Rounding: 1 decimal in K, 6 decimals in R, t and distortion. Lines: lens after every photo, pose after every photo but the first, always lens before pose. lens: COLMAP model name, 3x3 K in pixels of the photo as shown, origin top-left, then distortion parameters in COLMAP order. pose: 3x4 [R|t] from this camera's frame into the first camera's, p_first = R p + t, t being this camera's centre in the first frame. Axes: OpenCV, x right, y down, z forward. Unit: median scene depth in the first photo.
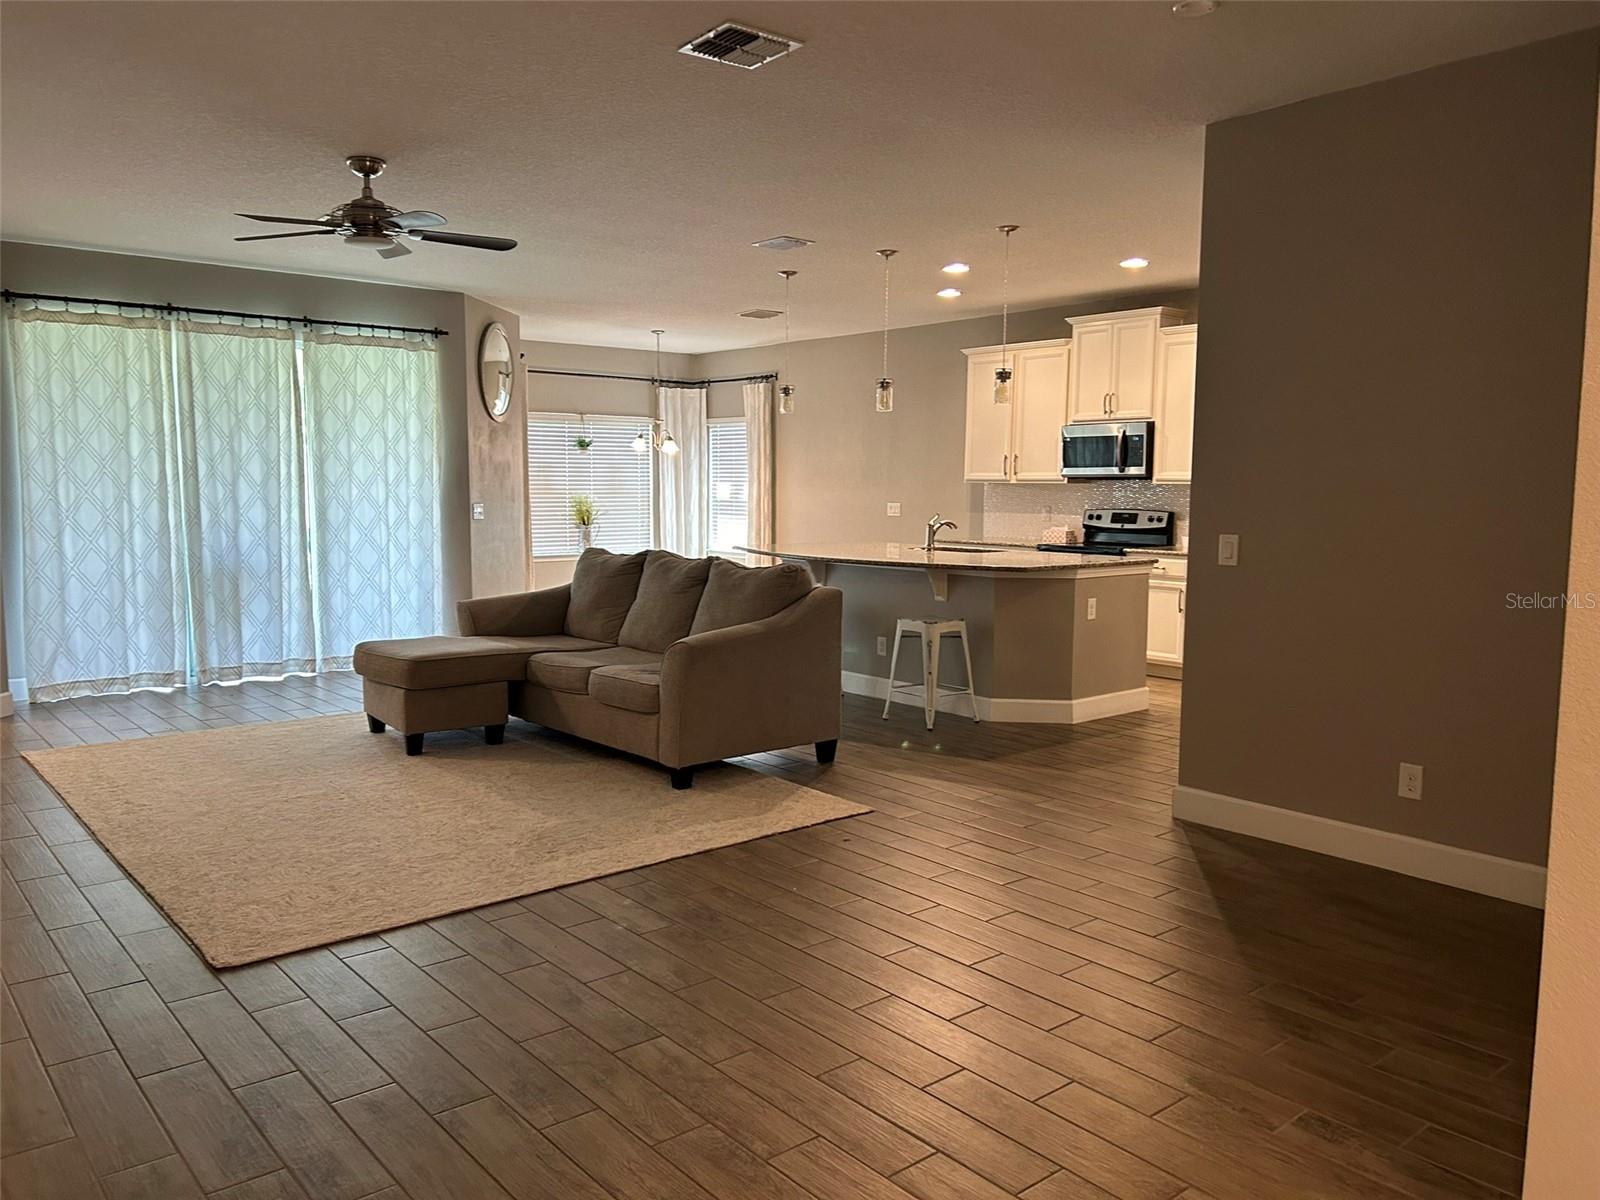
lens RADIAL K [[1203.4, 0, 794.1], [0, 1203.4, 605.5], [0, 0, 1]] dist [0.087681, -0.101778]
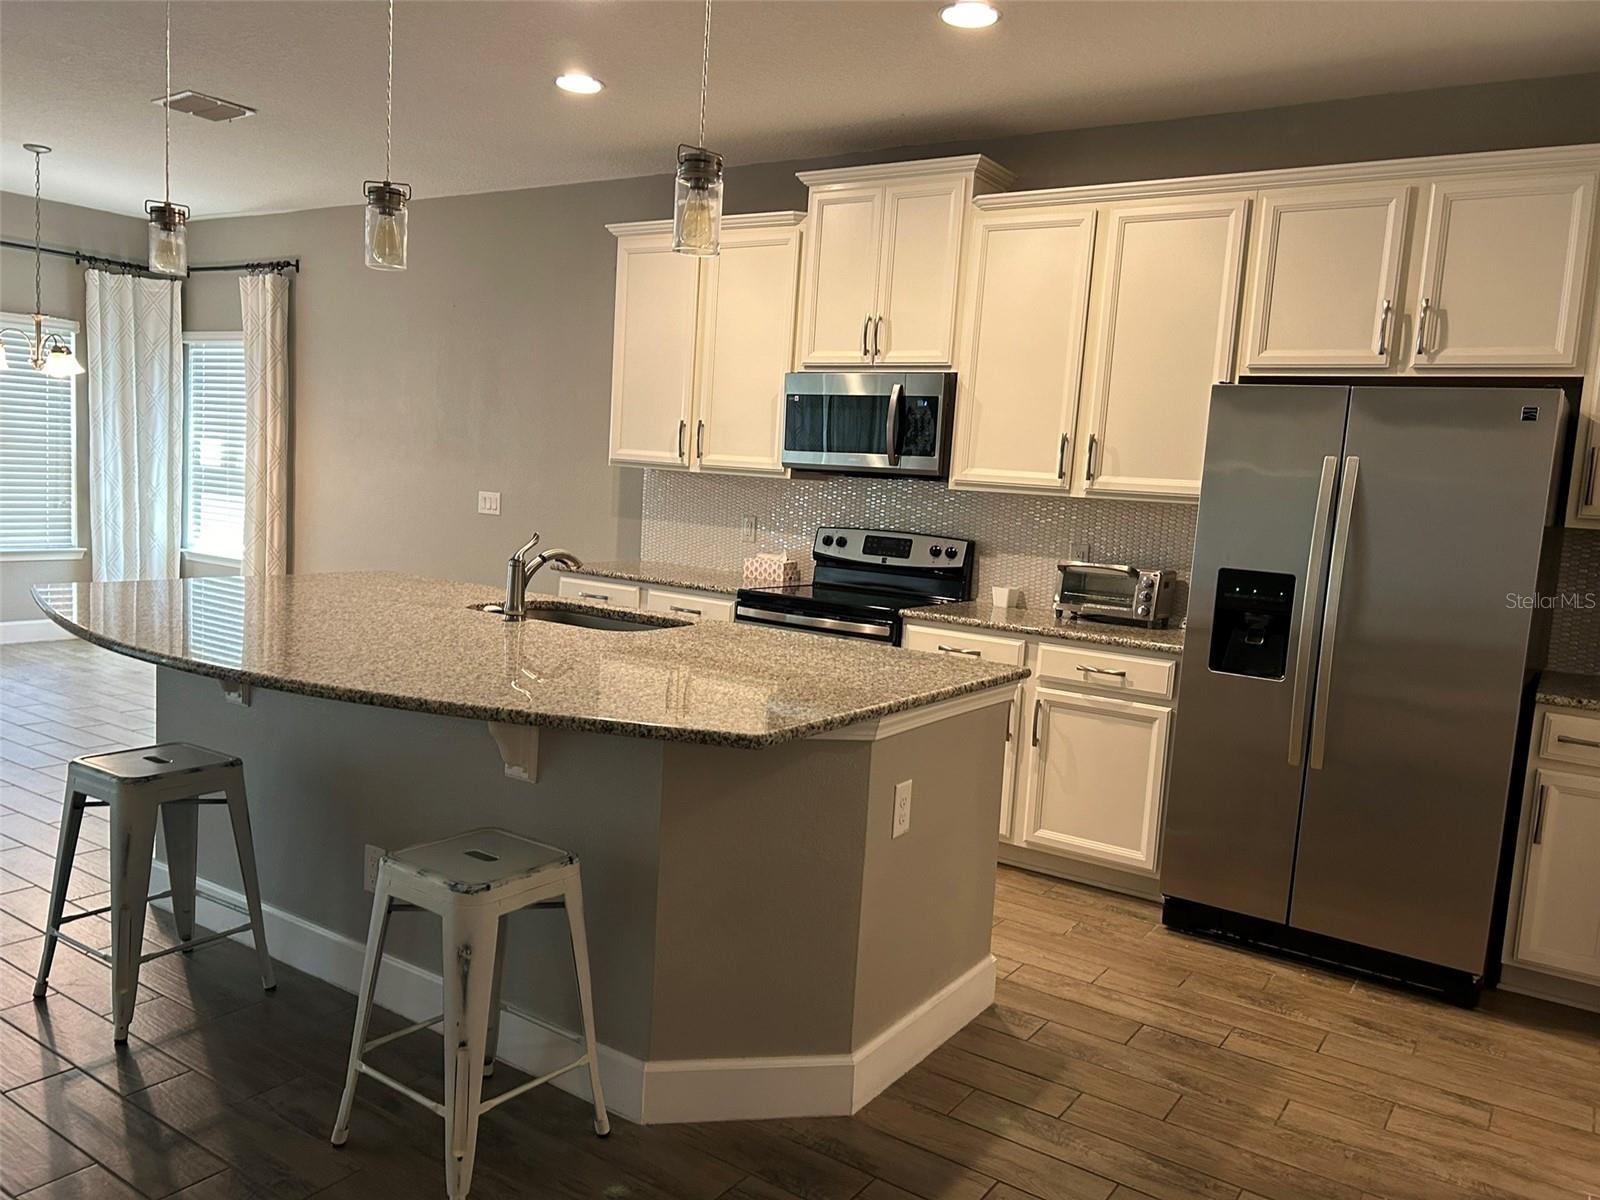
lens RADIAL K [[1203.4, 0, 793.0], [0, 1203.4, 603.2], [0, 0, 1]] dist [0.087681, -0.101778]
pose [[0.960056, 0.023068, 0.278855, 0.079210], [-0.027456, 0.999553, 0.011840, -0.053914], [-0.278457, -0.019023, 0.960260, 0.500398]]
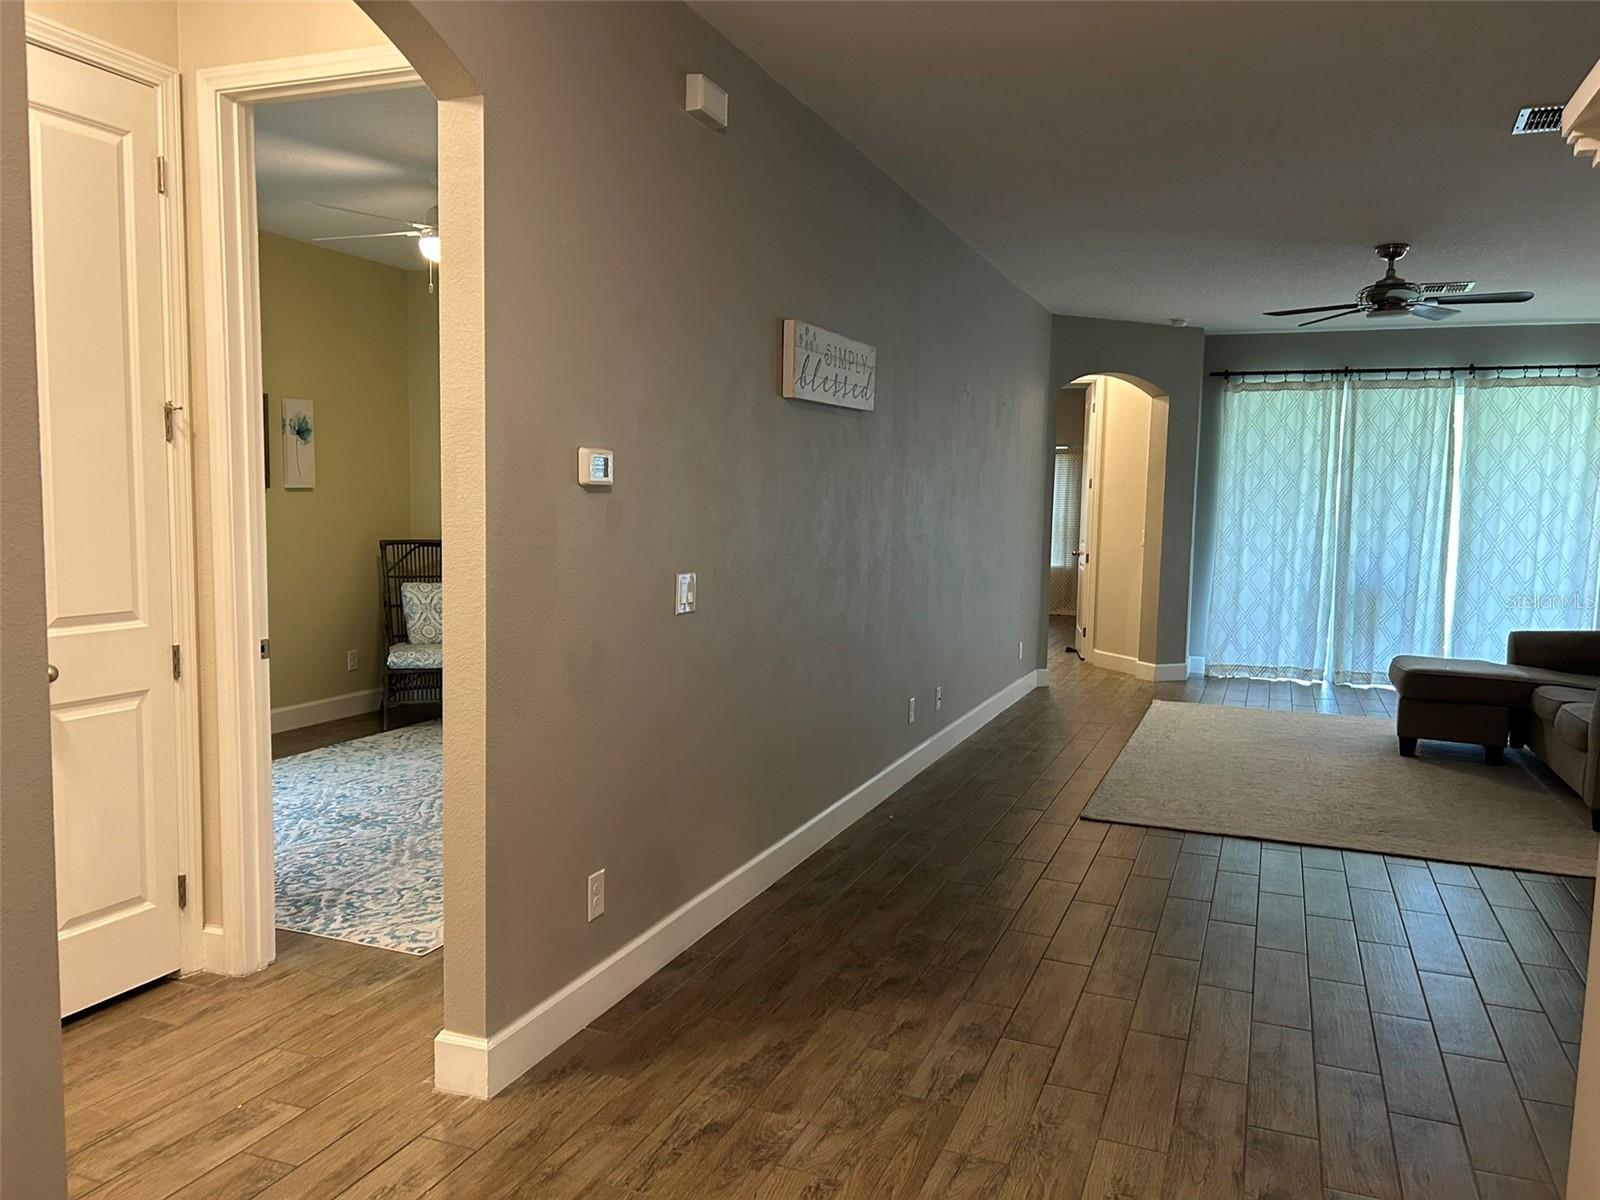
lens RADIAL K [[1203.4, 0, 794.7], [0, 1203.4, 609.8], [0, 0, 1]] dist [0.087681, -0.101778]
pose [[0.479564, 0.087373, -0.873146, 0.271186], [-0.109011, 0.993255, 0.039519, 0.003431], [0.870709, 0.076230, 0.485854, -0.040148]]
